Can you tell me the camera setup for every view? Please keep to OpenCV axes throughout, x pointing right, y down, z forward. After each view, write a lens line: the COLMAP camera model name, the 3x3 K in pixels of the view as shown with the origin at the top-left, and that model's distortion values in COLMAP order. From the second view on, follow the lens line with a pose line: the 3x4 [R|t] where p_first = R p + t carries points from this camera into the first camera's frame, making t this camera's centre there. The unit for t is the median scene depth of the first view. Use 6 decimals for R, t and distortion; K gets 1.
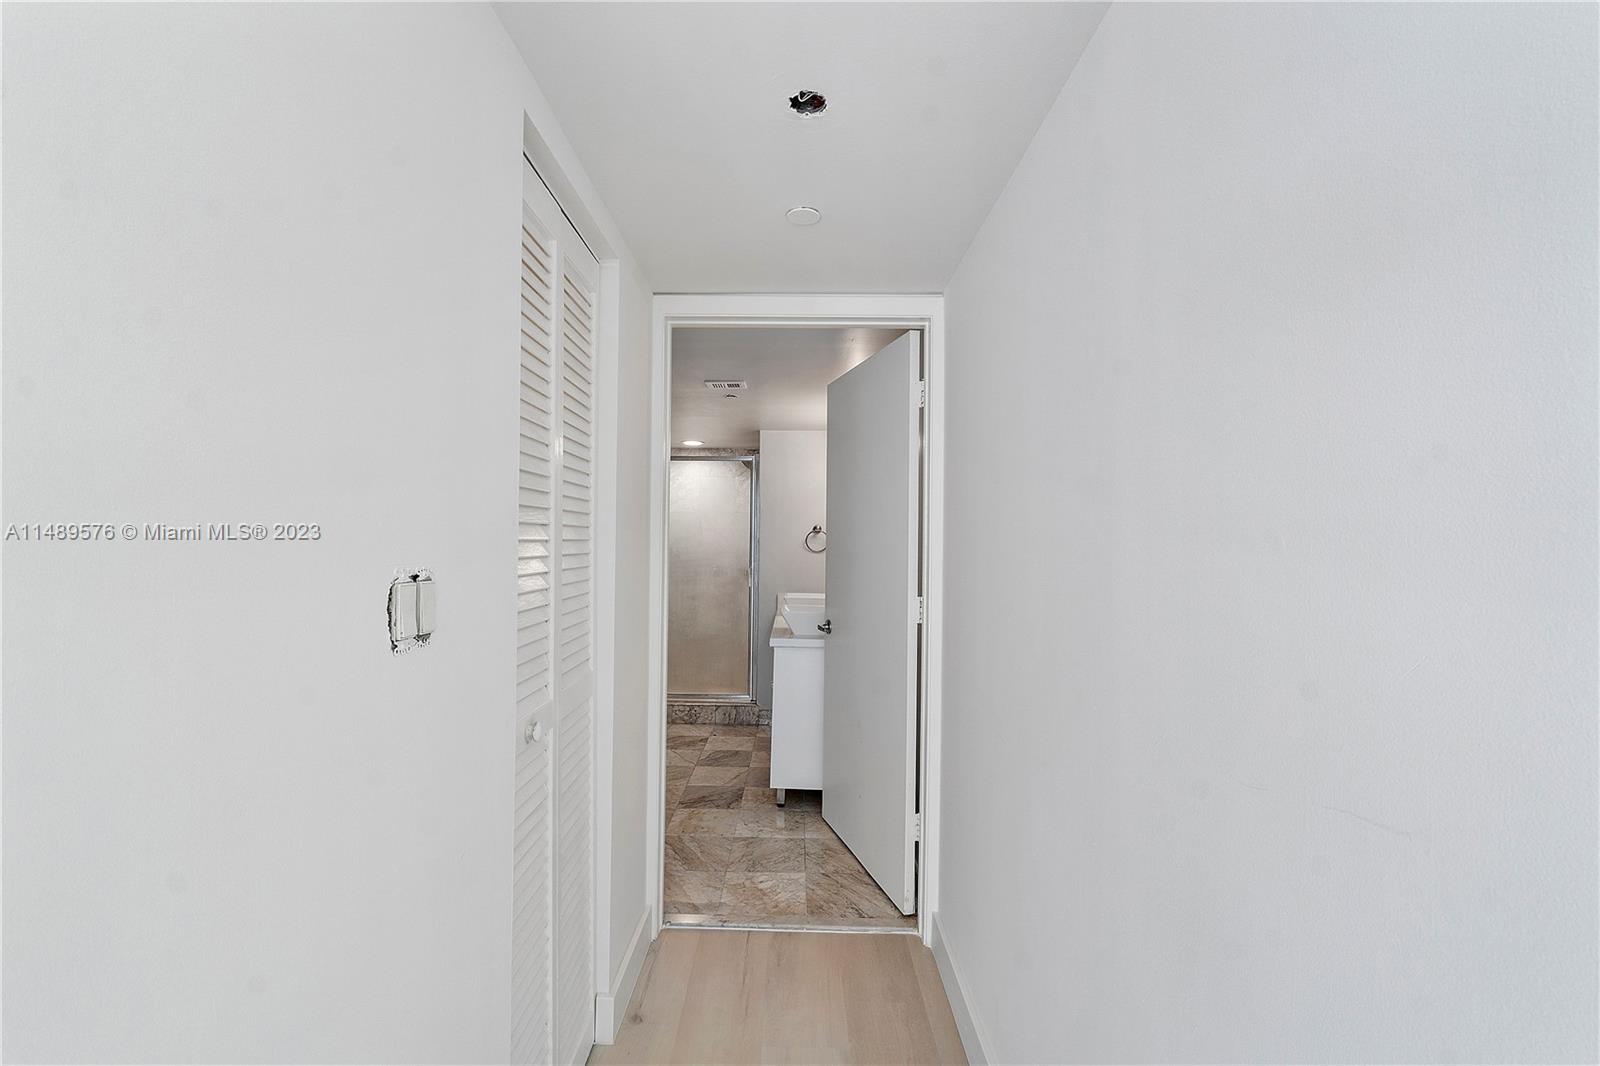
lens RADIAL K [[670.5, 0, 788.5], [0, 670.5, 531.5], [0, 0, 1]] dist [-0.010211, -0.000401]
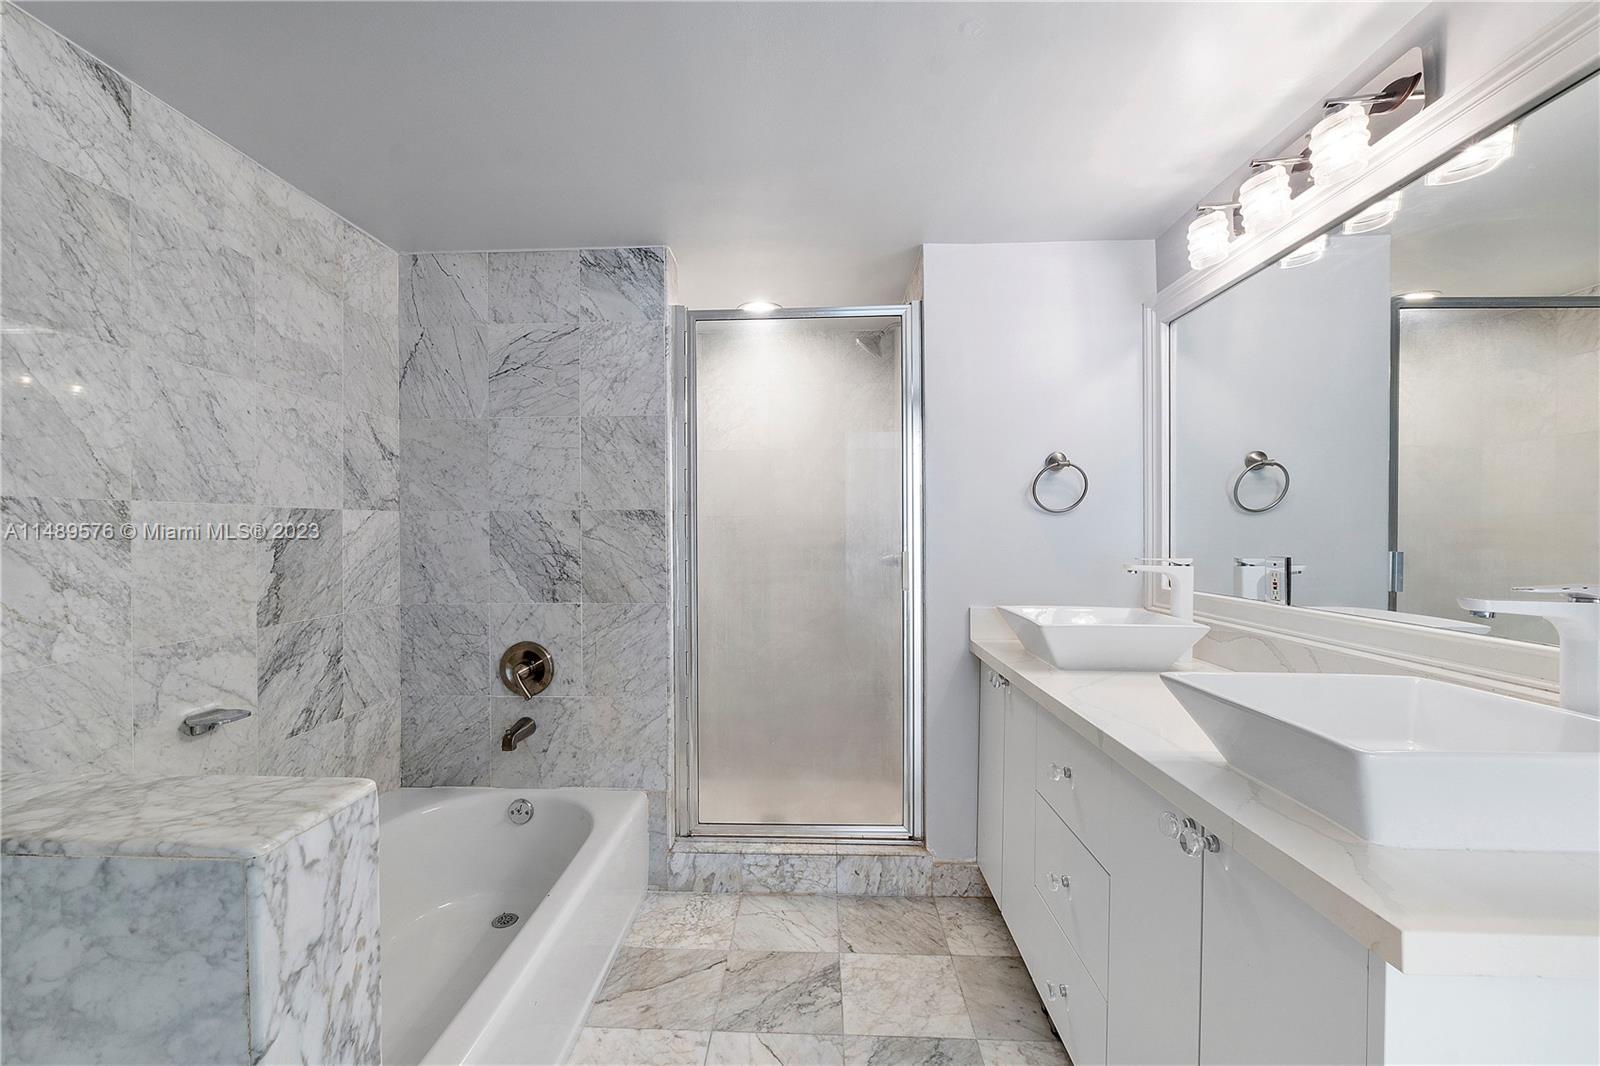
lens RADIAL K [[670.5, 0, 788.5], [0, 670.5, 531.5], [0, 0, 1]] dist [-0.010211, -0.000401]
pose [[0.999484, -0.015606, -0.028078, -0.125765], [0.016061, 0.999742, 0.016056, 0.033451], [0.027820, -0.016499, 0.999477, 0.552901]]
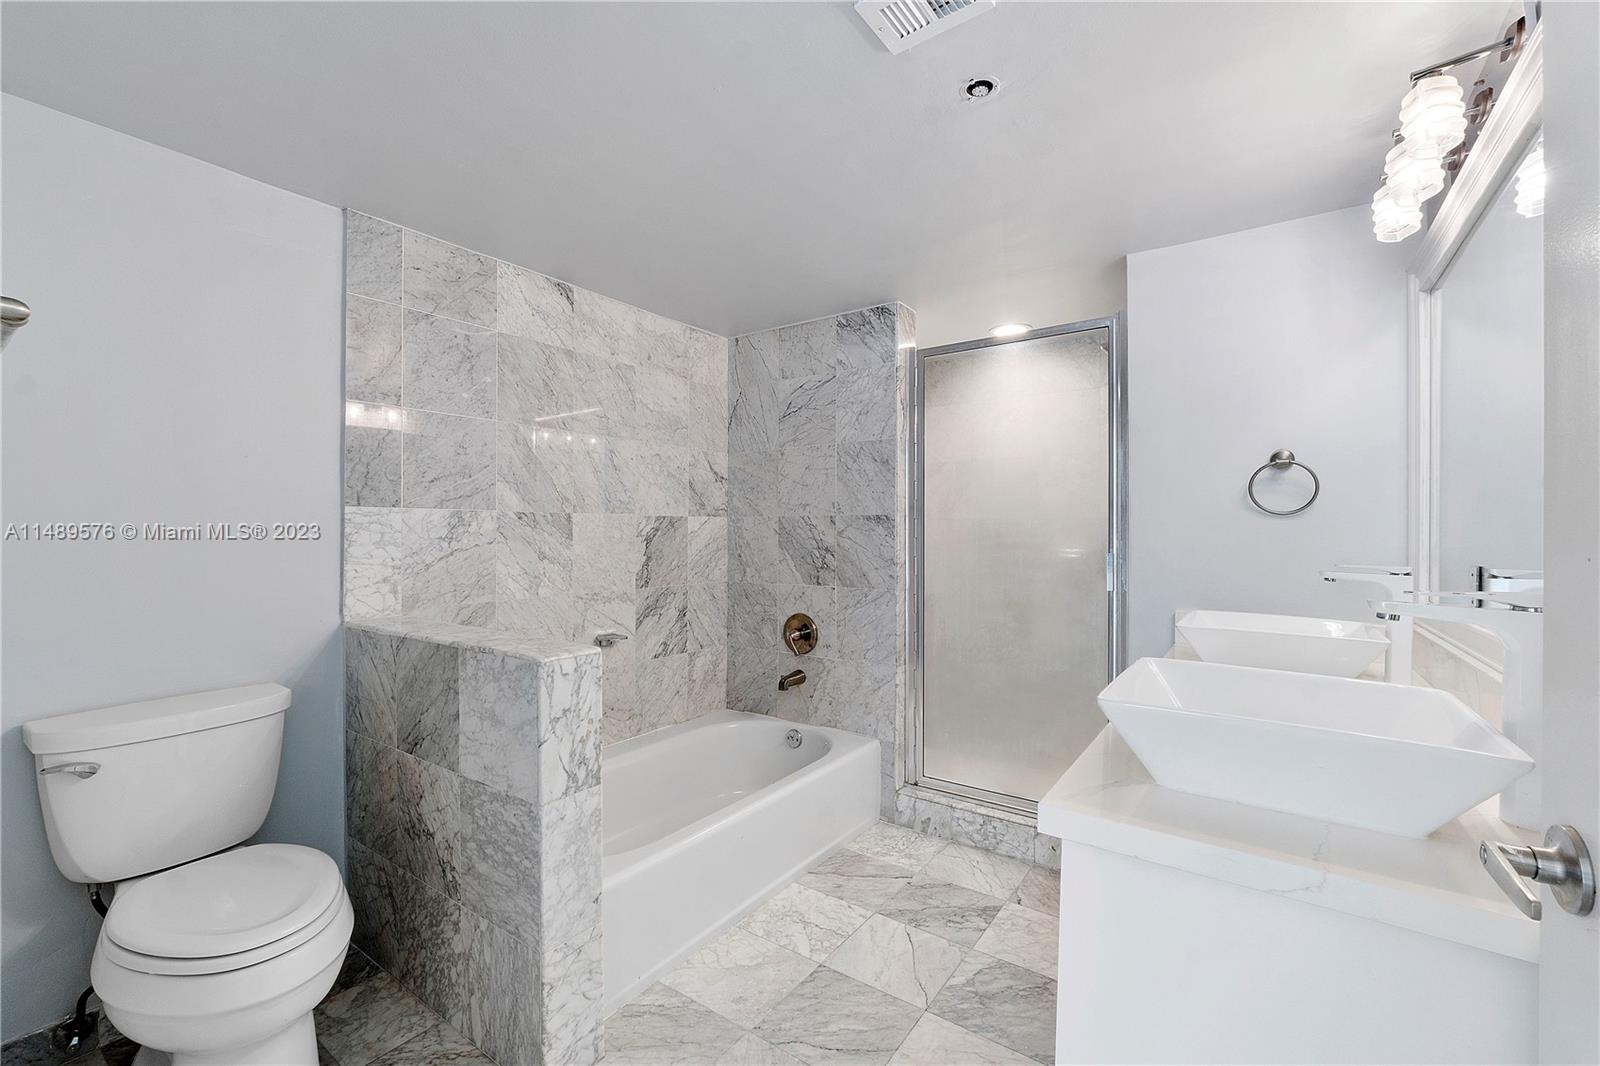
lens RADIAL K [[670.5, 0, 788.5], [0, 670.5, 531.5], [0, 0, 1]] dist [-0.010211, -0.000401]
pose [[0.820265, -0.009774, -0.571899, 0.027891], [0.014555, 0.999887, 0.003787, 0.035305], [0.571798, -0.011431, 0.820315, 0.492057]]
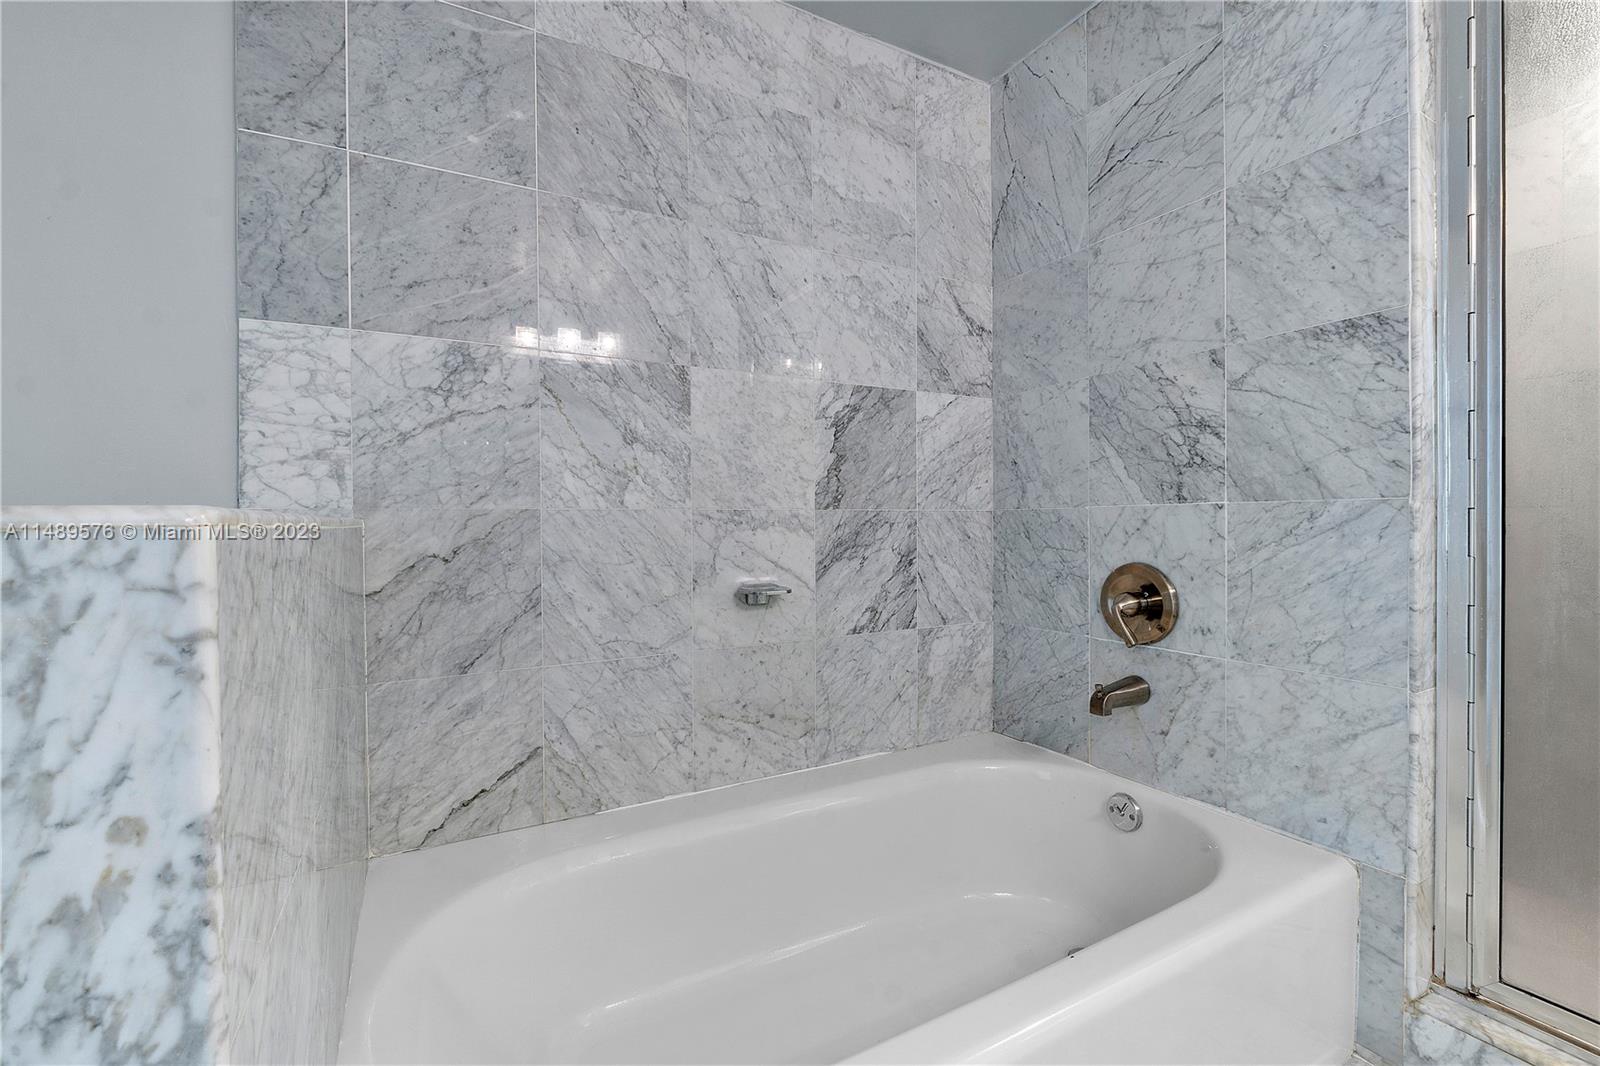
lens RADIAL K [[676.8, 0, 785.2], [0, 676.8, 529.6], [0, 0, 1]] dist [-0.007539, 0.000319]
pose [[0.490332, -0.004785, -0.871523, -0.129307], [0.025019, 0.999650, 0.008587, 0.092272], [0.871177, -0.026015, 0.490280, 0.715745]]
